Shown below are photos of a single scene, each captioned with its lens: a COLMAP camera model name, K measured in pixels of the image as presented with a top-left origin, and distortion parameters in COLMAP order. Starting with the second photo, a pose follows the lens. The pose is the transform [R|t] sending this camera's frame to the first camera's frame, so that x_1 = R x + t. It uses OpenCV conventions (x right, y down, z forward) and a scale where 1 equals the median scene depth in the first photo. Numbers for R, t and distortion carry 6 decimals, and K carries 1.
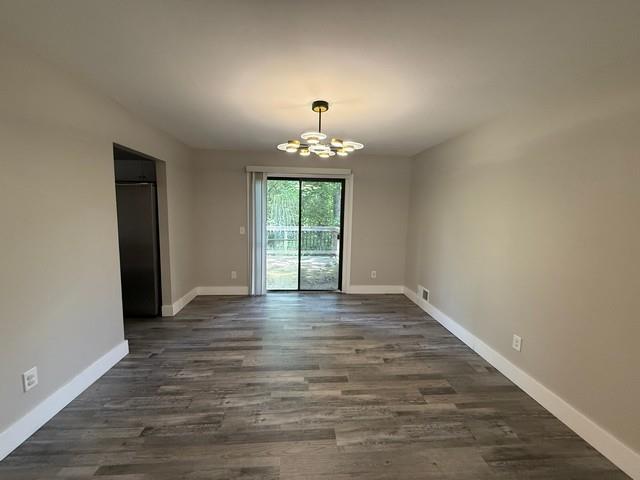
lens RADIAL K [[255.5, 0, 318.4], [0, 255.5, 239.7], [0, 0, 1]] dist [-0.000106, 0.000305]
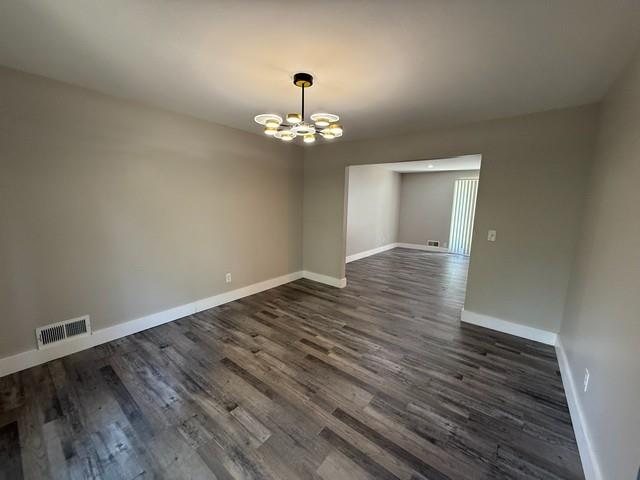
lens RADIAL K [[255.5, 0, 318.4], [0, 255.5, 239.7], [0, 0, 1]] dist [-0.000106, 0.000305]
pose [[-0.732924, -0.142079, 0.665309, -0.682831], [0.040091, 0.967229, 0.250721, -0.215017], [-0.679128, 0.210432, -0.703209, 1.686518]]
